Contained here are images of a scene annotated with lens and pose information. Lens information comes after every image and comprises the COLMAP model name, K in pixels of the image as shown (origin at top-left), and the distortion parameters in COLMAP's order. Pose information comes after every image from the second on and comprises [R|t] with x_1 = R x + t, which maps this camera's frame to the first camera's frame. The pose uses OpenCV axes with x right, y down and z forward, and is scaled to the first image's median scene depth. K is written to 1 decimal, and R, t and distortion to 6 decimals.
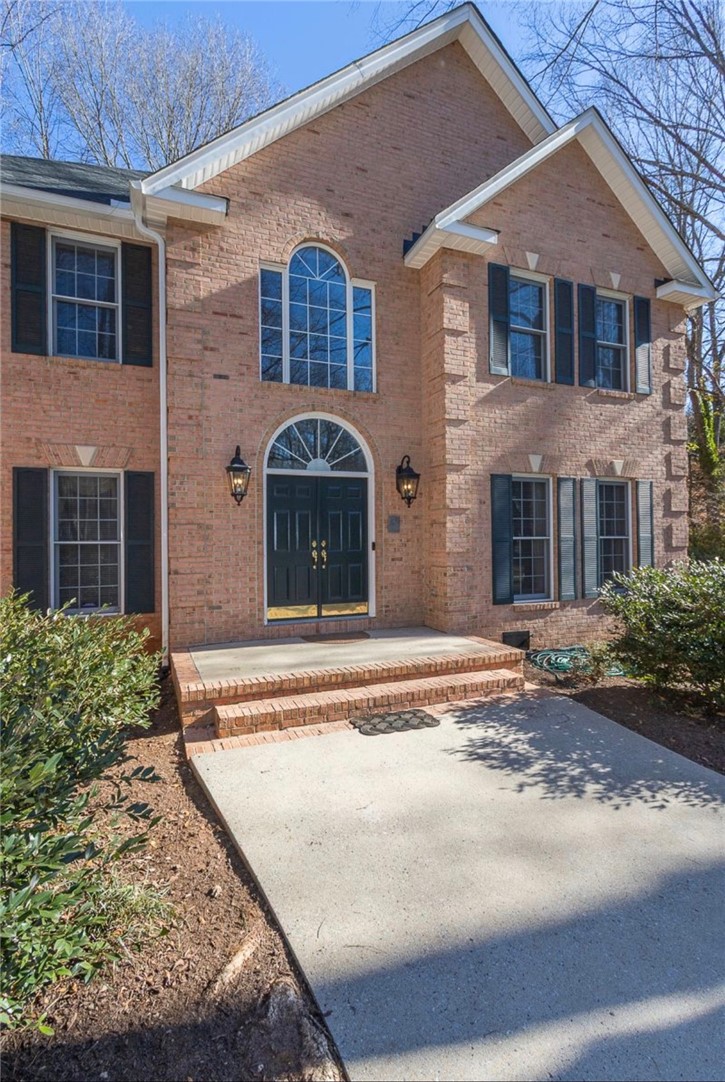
lens RADIAL K [[504.7, 0, 362.5], [0, 504.7, 541.0], [0, 0, 1]] dist [0.002204, 0.000383]
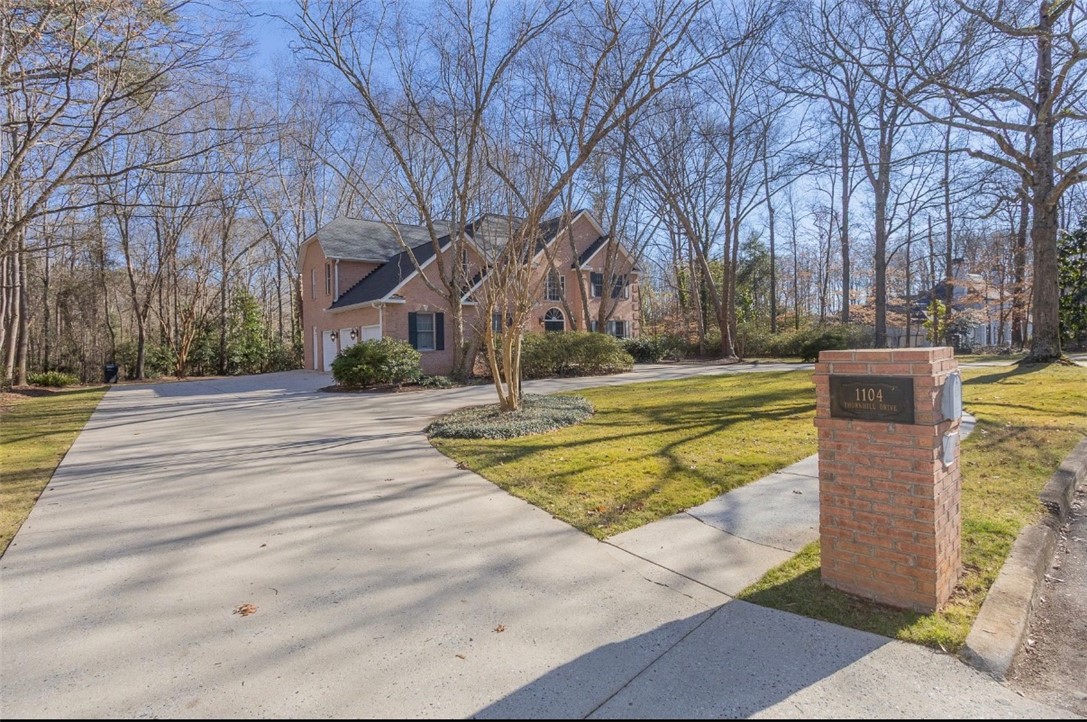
lens RADIAL K [[502.9, 0, 543.7], [0, 502.9, 344.1], [0, 0, 1]] dist [0.003880, 0.000602]
pose [[0.971356, -0.006486, 0.237539, -1.140199], [0.002848, 0.999873, 0.015655, 0.000594], [-0.237610, -0.014530, 0.971252, -3.007043]]
